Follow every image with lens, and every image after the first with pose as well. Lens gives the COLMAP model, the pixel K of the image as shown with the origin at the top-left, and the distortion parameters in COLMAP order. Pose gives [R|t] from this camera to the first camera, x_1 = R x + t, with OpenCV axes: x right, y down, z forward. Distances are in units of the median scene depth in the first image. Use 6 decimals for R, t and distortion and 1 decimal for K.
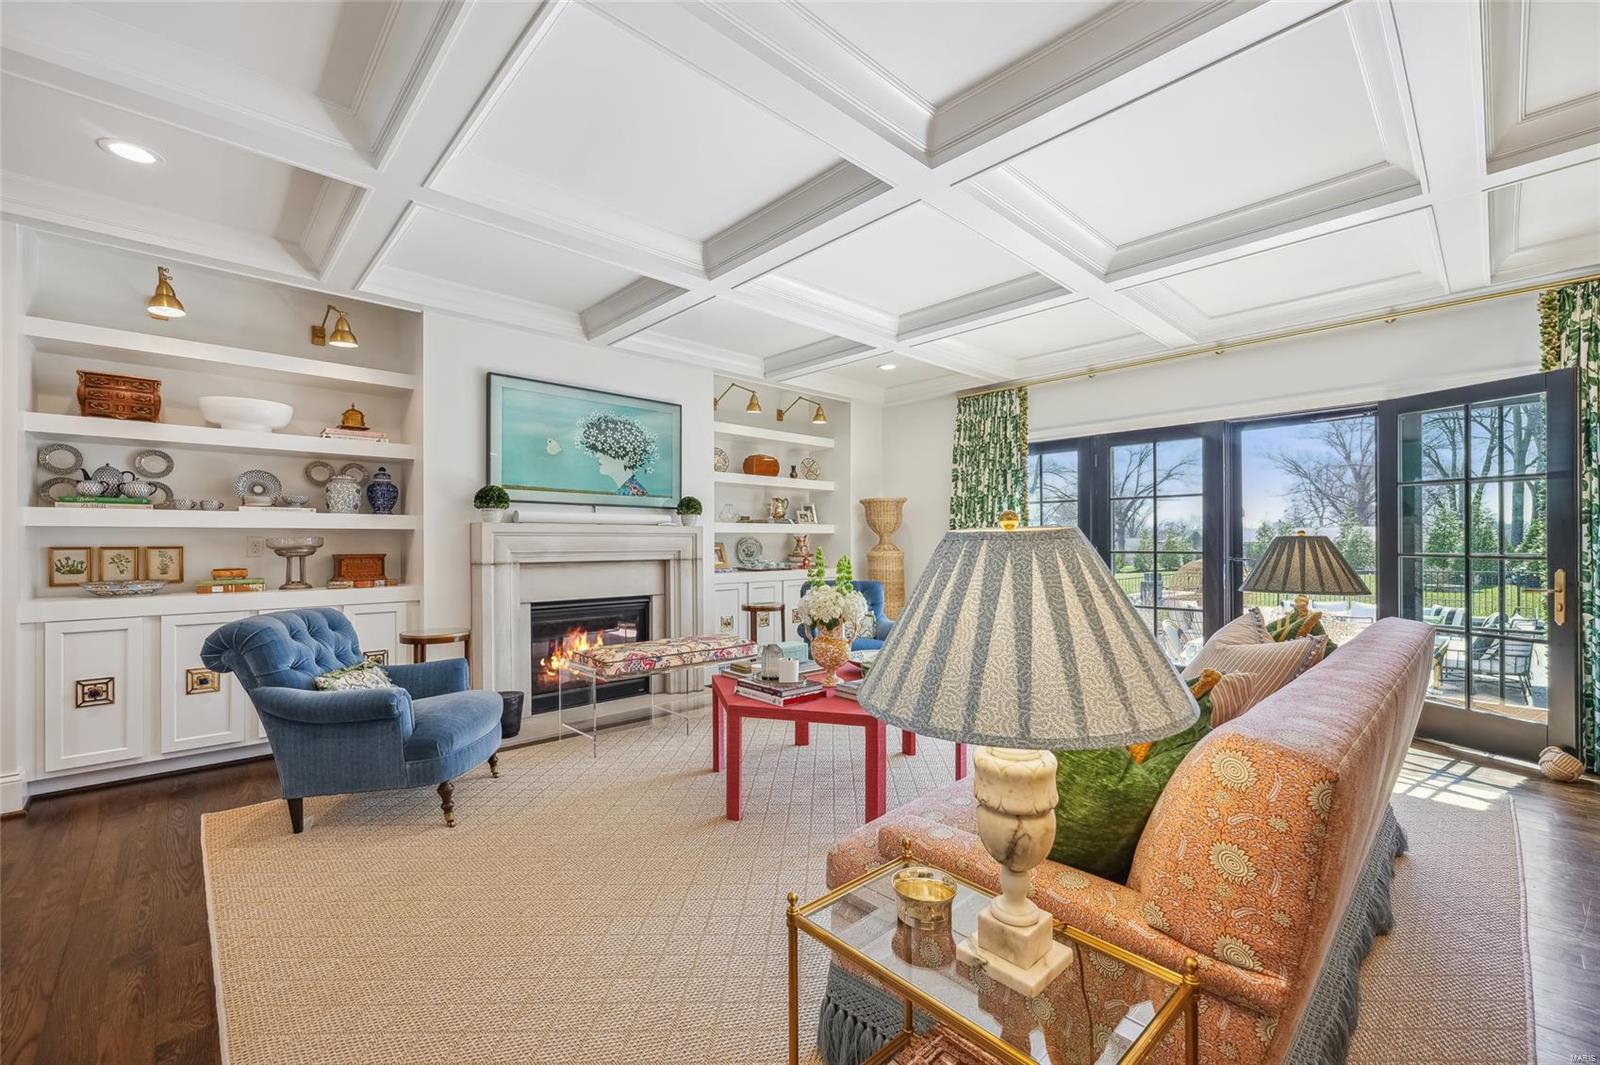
lens RADIAL K [[655.1, 0, 786.5], [0, 655.1, 539.3], [0, 0, 1]] dist [-0.002619, 0.000744]
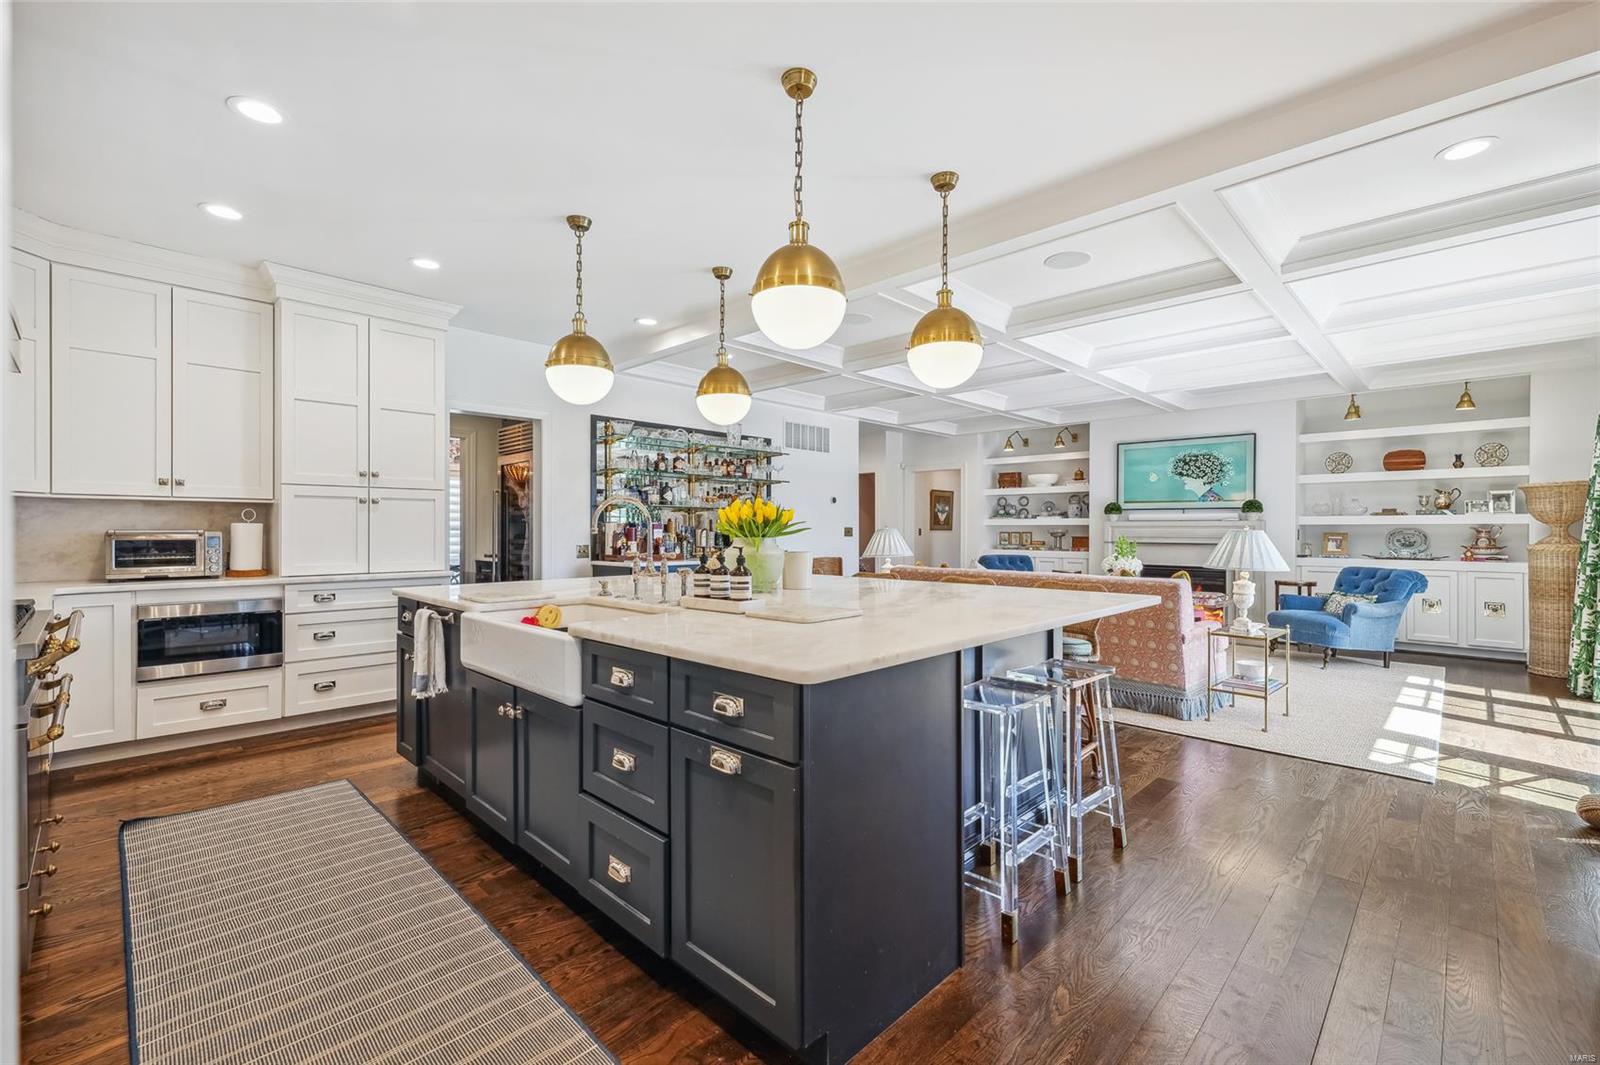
lens RADIAL K [[685.3, 0, 800.8], [0, 685.3, 529.7], [0, 0, 1]] dist [0.000520, 0.000037]
pose [[0.047043, 0.002456, -0.998890, 1.605933], [0.000255, 0.999997, 0.002471, -0.006593], [0.998893, -0.000370, 0.047043, -0.034708]]
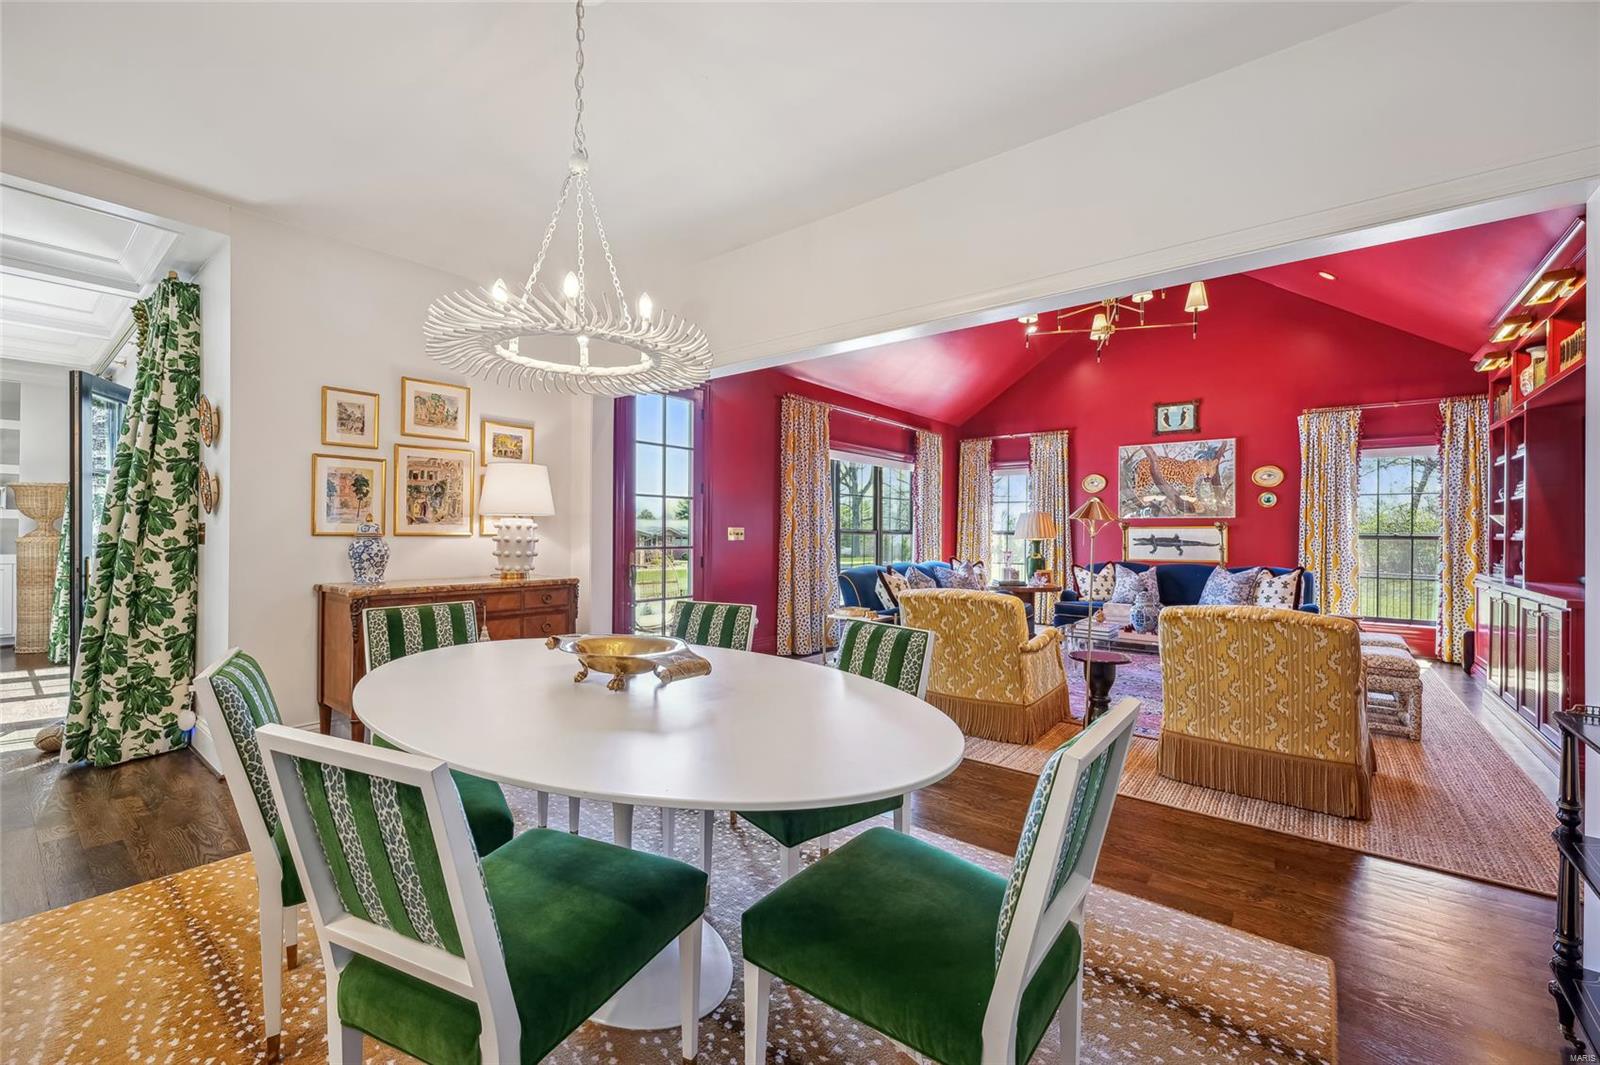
lens RADIAL K [[655.1, 0, 801.5], [0, 655.1, 526.7], [0, 0, 1]] dist [-0.002619, 0.000744]
pose [[0.988539, 0.012616, 0.150440, 1.808429], [-0.012312, 0.999920, -0.002949, -0.014180], [-0.150466, 0.001063, 0.988615, -0.208705]]
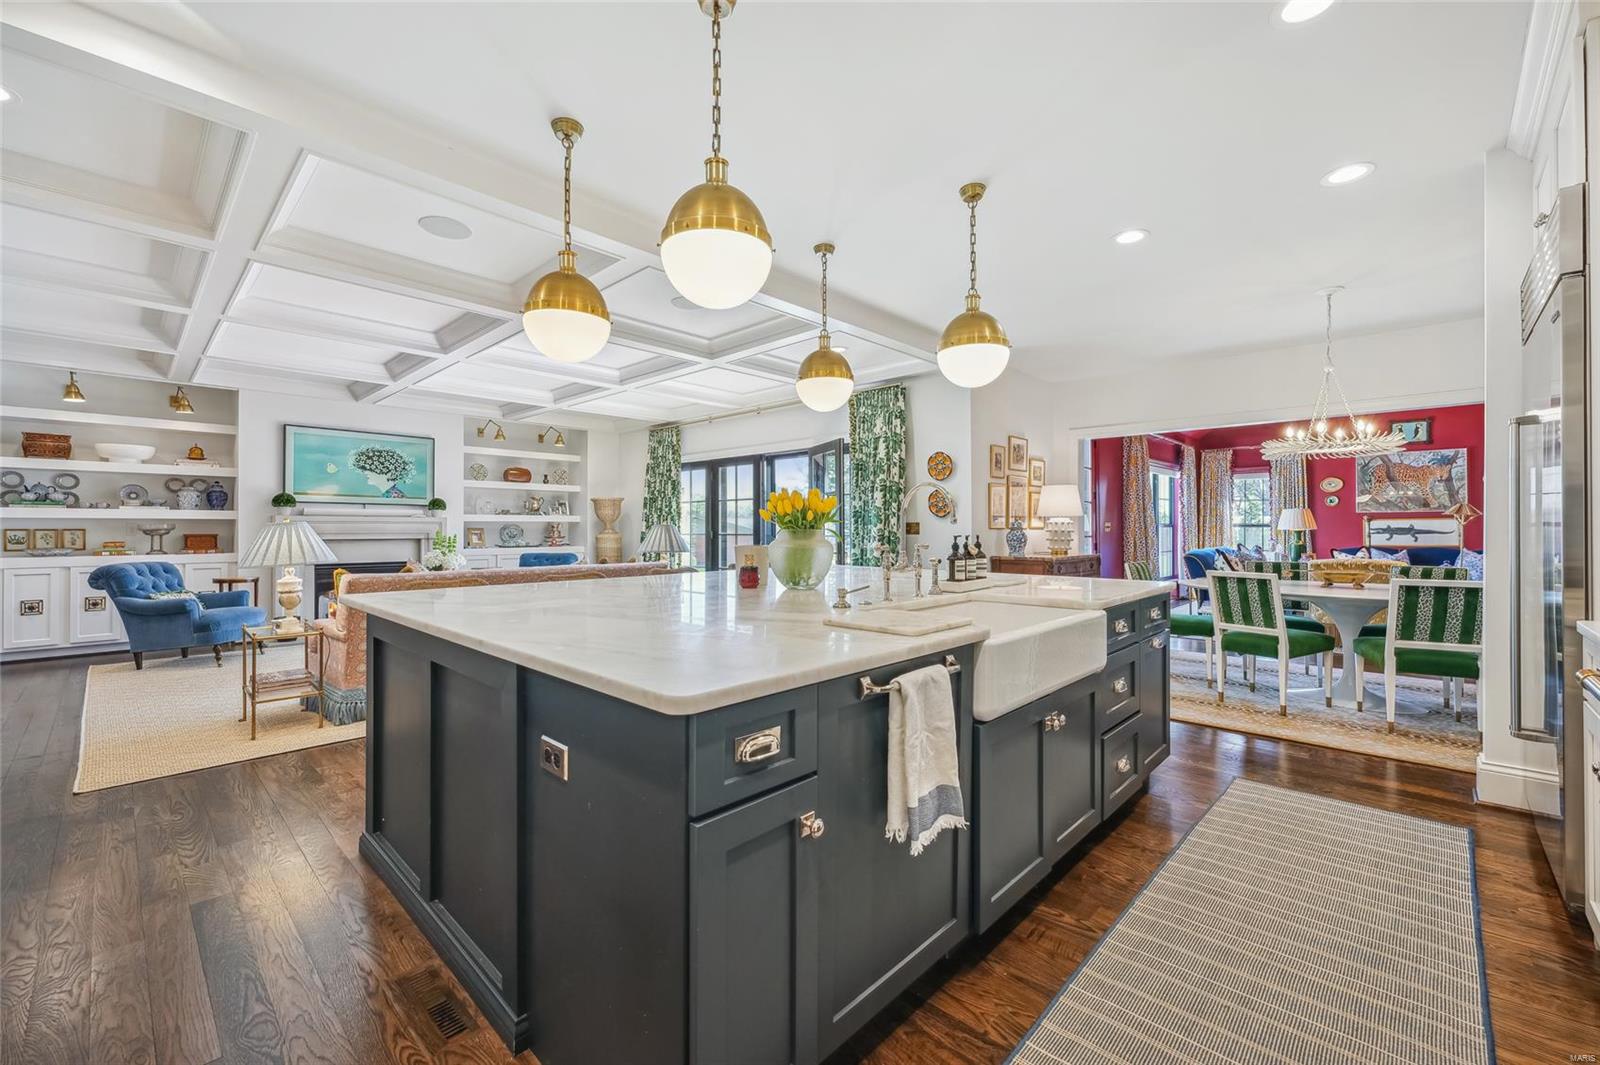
lens RADIAL K [[655.1, 0, 793.1], [0, 655.1, 524.2], [0, 0, 1]] dist [-0.002619, 0.000744]
pose [[0.998402, 0.002225, 0.056466, 0.770412], [-0.002036, 0.999992, -0.003412, 0.000066], [-0.056474, 0.003291, 0.998399, -0.754931]]
